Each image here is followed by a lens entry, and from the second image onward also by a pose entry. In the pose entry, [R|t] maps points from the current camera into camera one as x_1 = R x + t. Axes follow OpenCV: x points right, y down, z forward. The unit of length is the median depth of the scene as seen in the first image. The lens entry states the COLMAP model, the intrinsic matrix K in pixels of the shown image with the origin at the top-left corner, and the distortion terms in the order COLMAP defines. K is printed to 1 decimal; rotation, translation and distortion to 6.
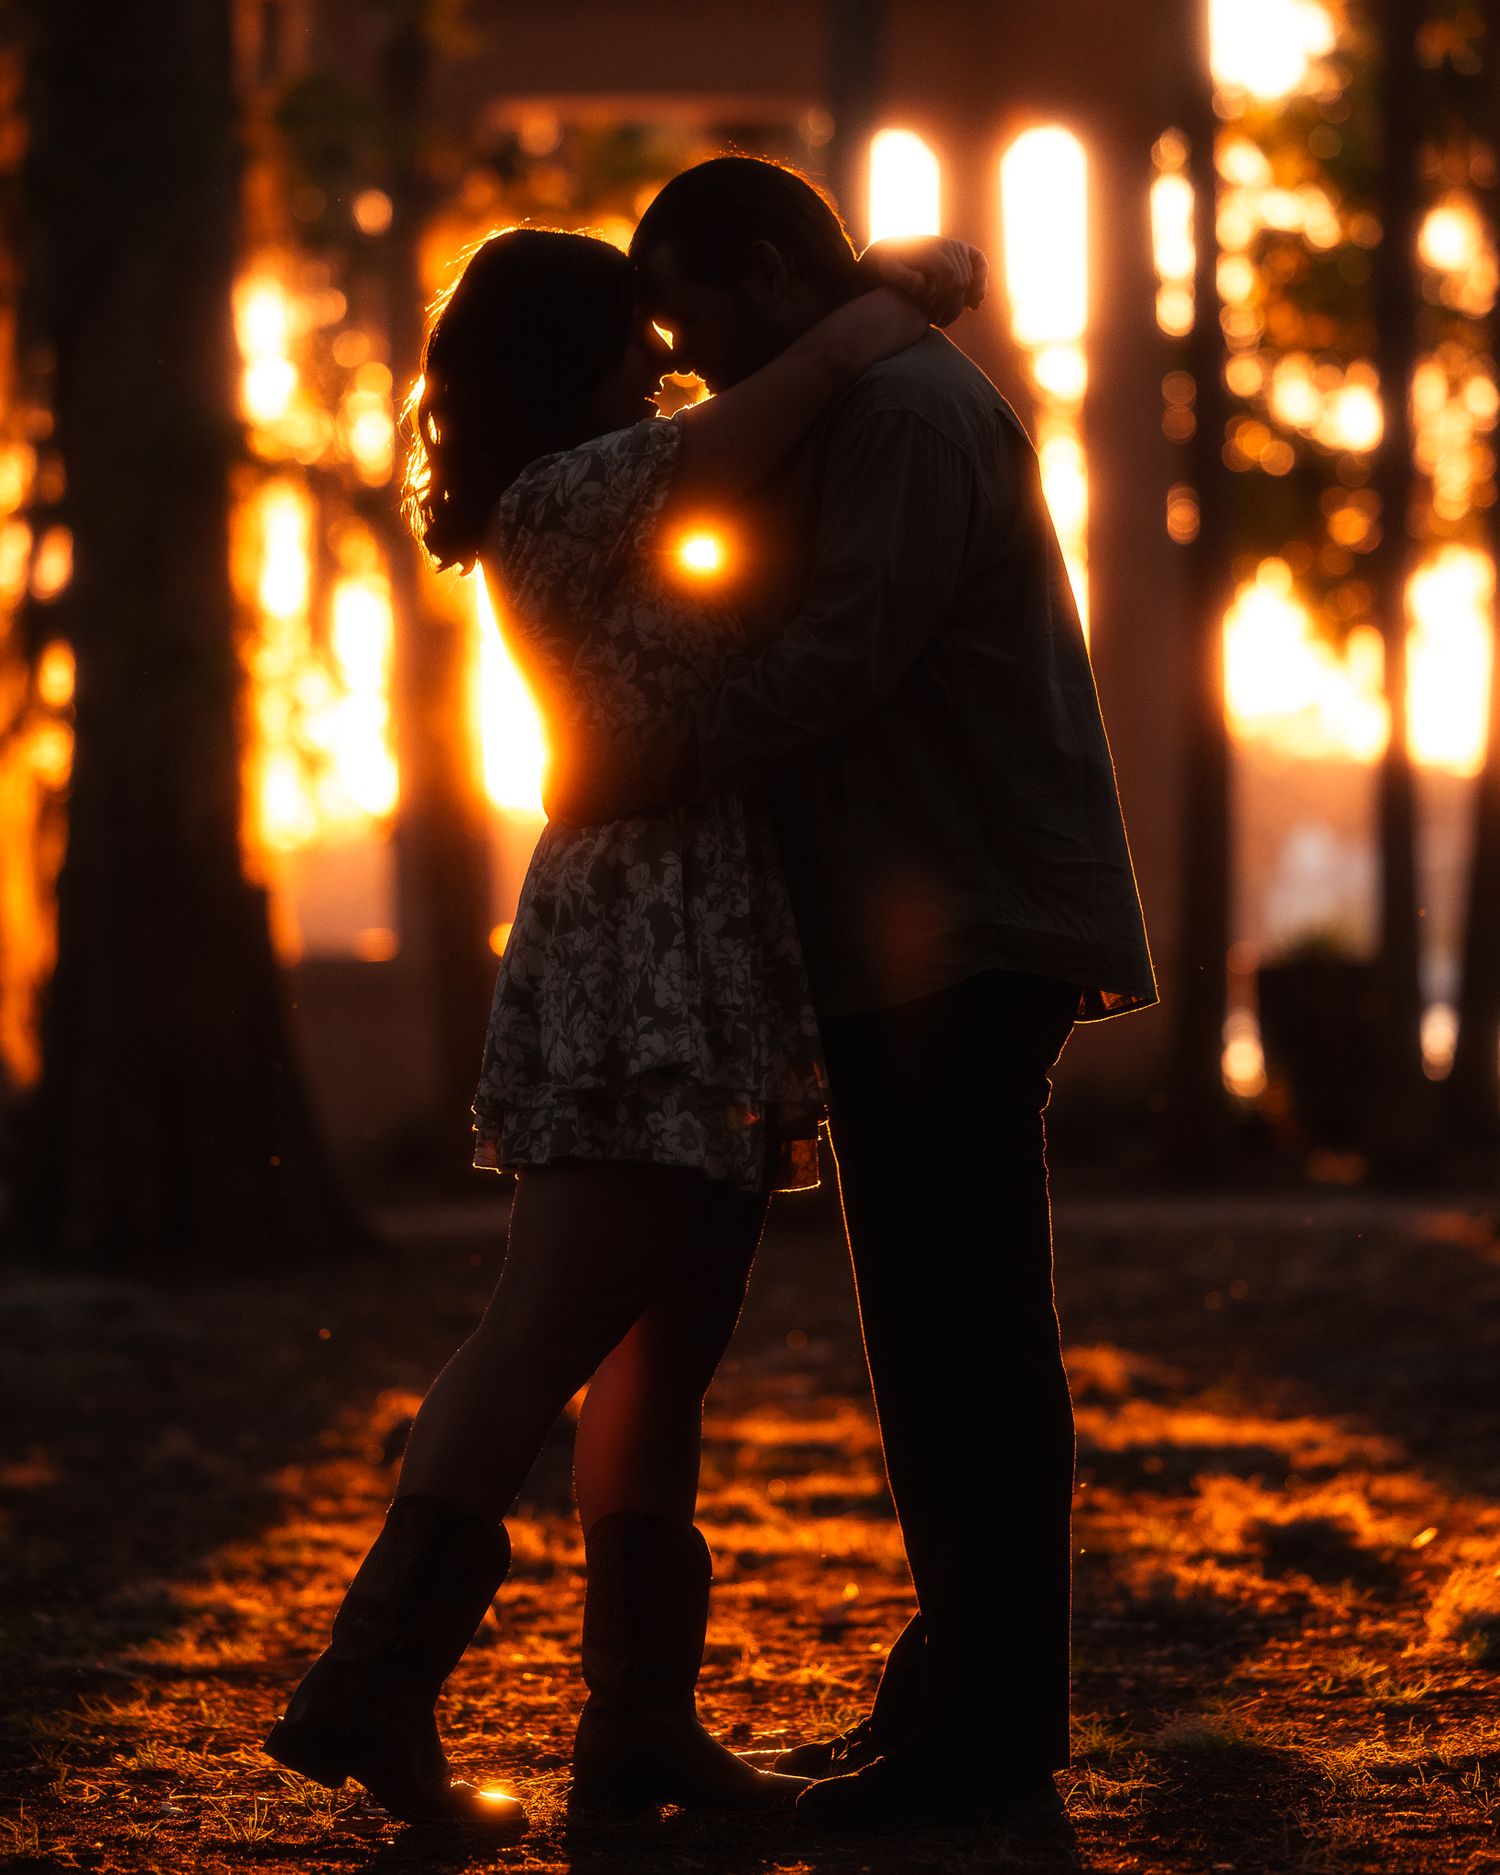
lens RADIAL K [[8806.8, 0, 753.4], [0, 8806.8, 928.2], [0, 0, 1]] dist [0.000965, 0.000000]
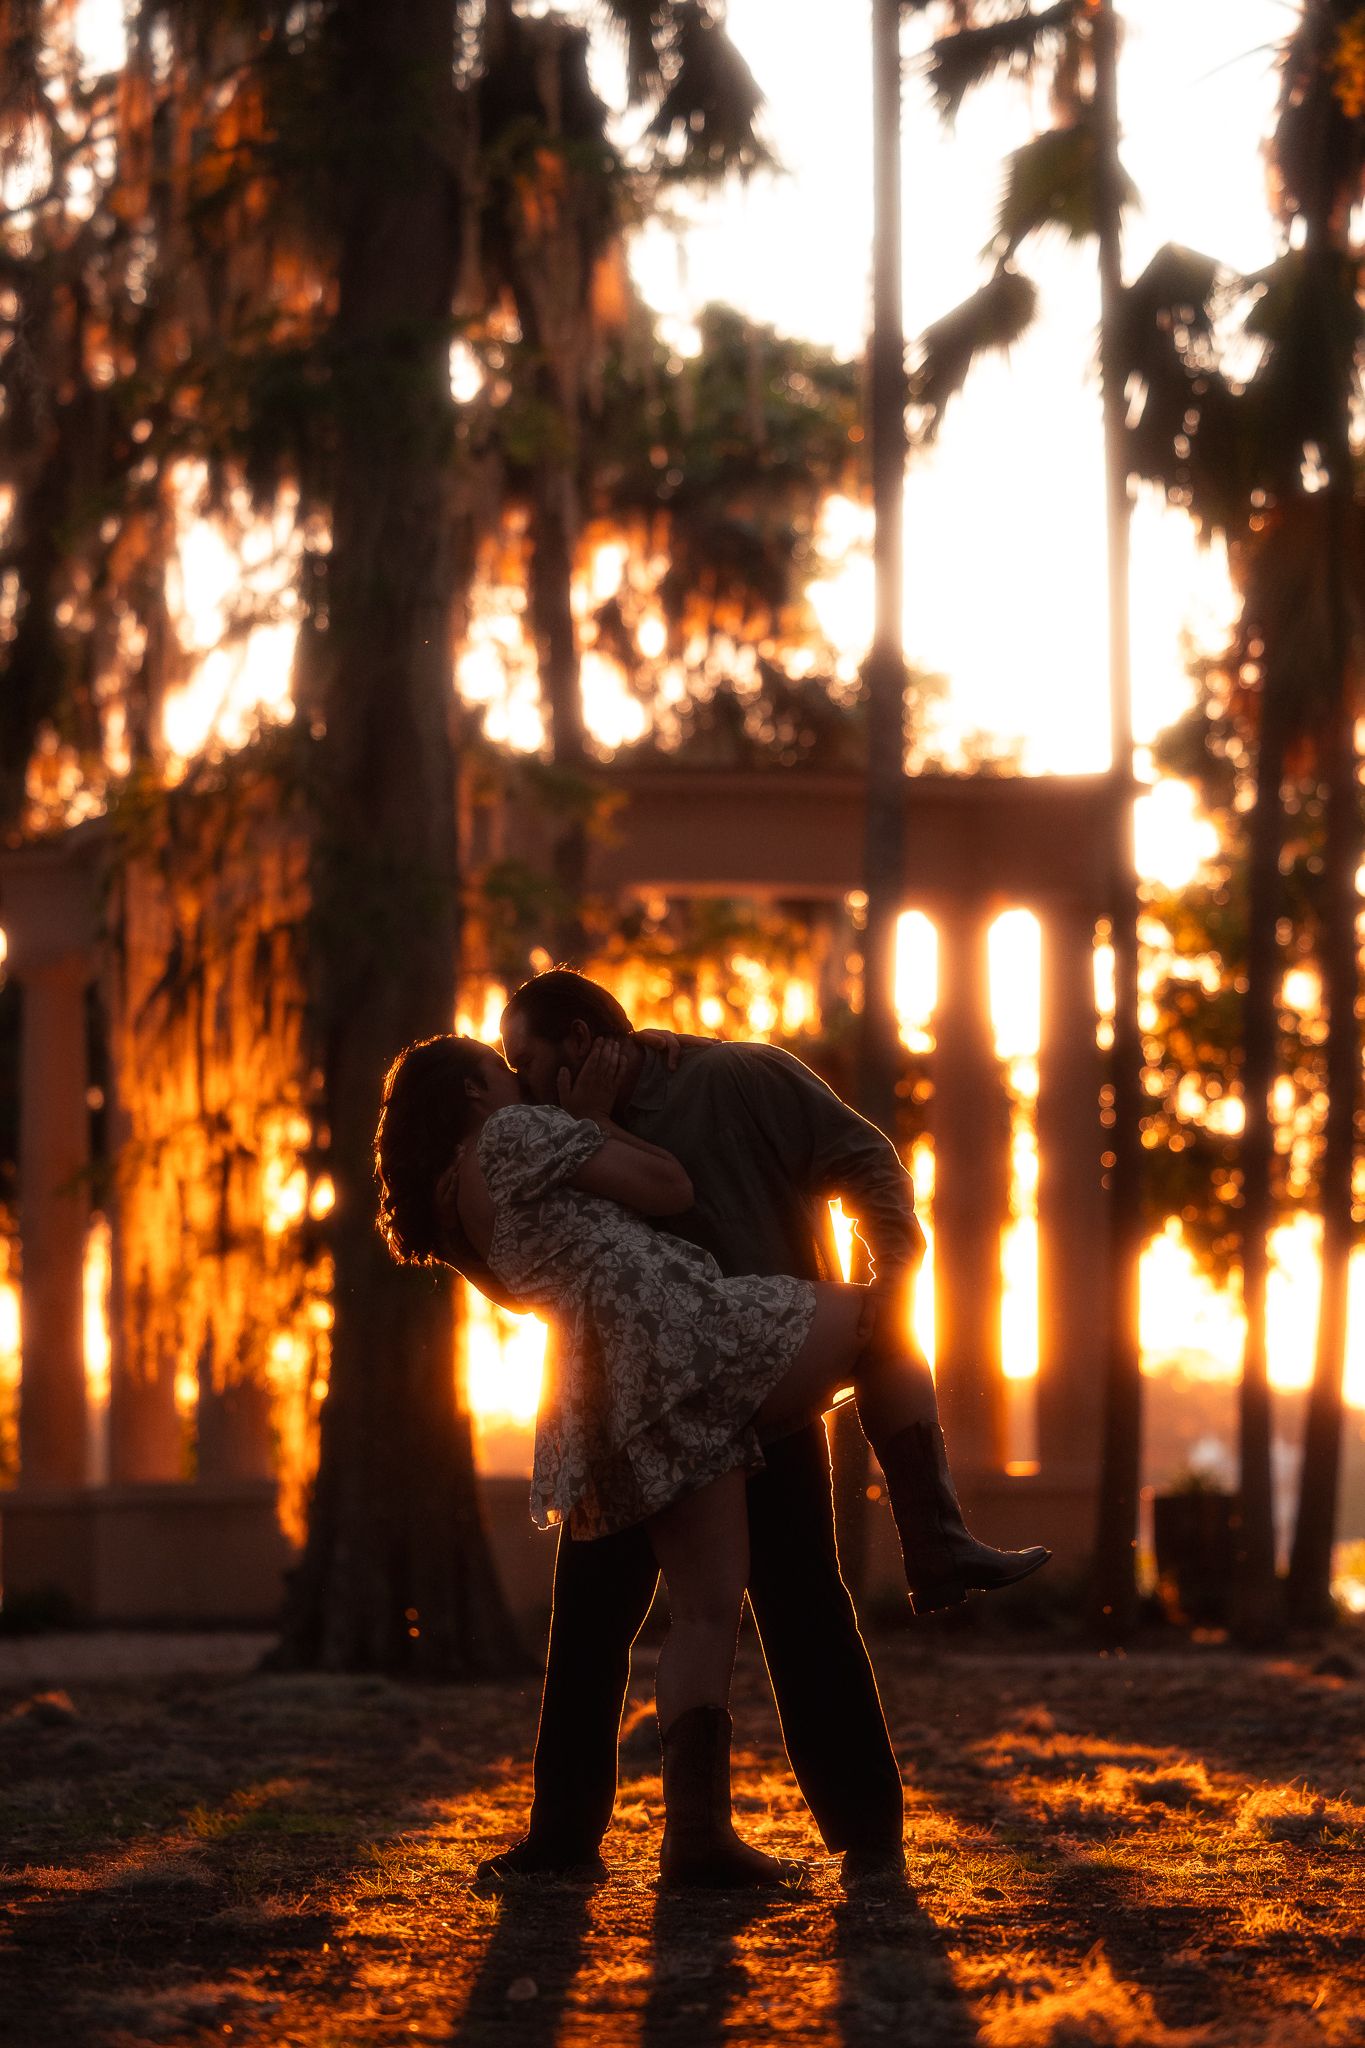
lens RADIAL K [[9527.8, 0, 685.5], [0, 9527.8, 1023.8], [0, 0, 1]] dist [-0.518933, 0.000000]
pose [[0.999853, 0.016670, -0.004018, -0.014201], [-0.016963, 0.995840, -0.089522, 0.068422], [0.002509, 0.089577, 0.995977, -0.547580]]
